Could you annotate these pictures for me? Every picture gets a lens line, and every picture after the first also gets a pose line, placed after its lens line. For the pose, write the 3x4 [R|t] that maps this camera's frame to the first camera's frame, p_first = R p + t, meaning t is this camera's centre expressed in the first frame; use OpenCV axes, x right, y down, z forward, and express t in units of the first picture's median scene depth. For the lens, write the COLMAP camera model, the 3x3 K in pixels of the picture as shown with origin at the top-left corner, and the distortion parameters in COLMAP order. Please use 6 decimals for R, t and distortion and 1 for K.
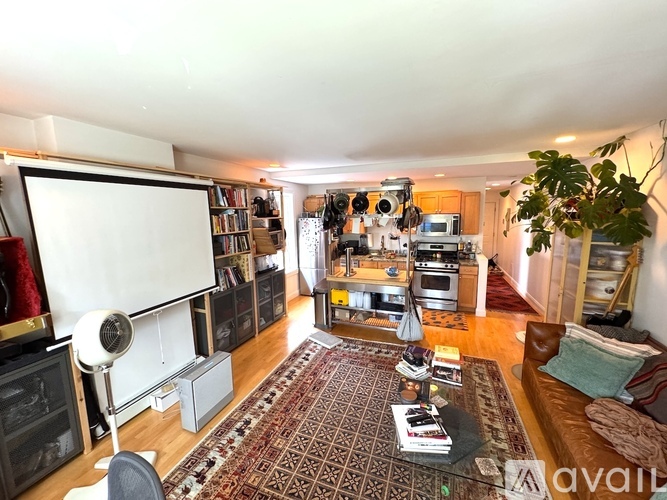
lens RADIAL K [[268.3, 0, 333.5], [0, 268.3, 250.0], [0, 0, 1]] dist [-0.001162, -0.000037]
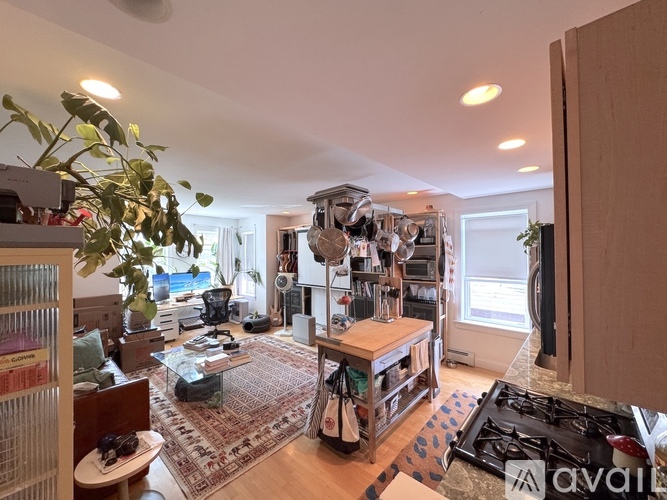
lens RADIAL K [[268.3, 0, 333.5], [0, 268.3, 250.0], [0, 0, 1]] dist [-0.001162, -0.000037]
pose [[-0.354391, 0.013284, -0.935003, 0.942275], [-0.118283, 0.991231, 0.058915, -0.154752], [0.927586, 0.131474, -0.349712, 1.292135]]
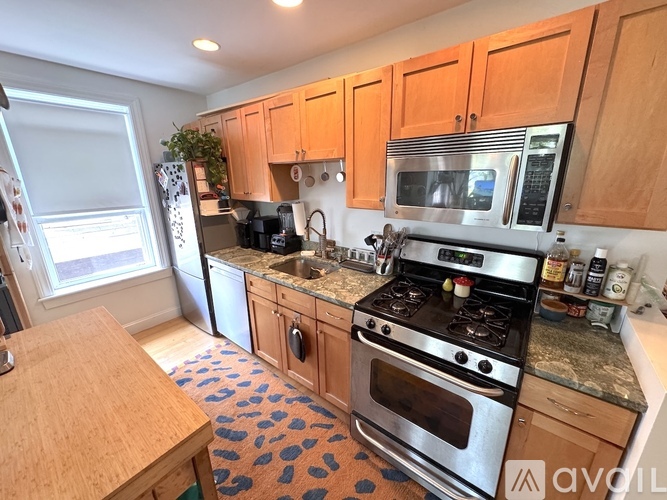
lens RADIAL K [[268.3, 0, 333.5], [0, 268.3, 250.0], [0, 0, 1]] dist [-0.001162, -0.000037]
pose [[0.957372, 0.085696, -0.275854, 0.501663], [-0.046457, 0.988227, 0.145768, -0.084881], [0.285099, -0.126739, 0.950082, 1.026497]]
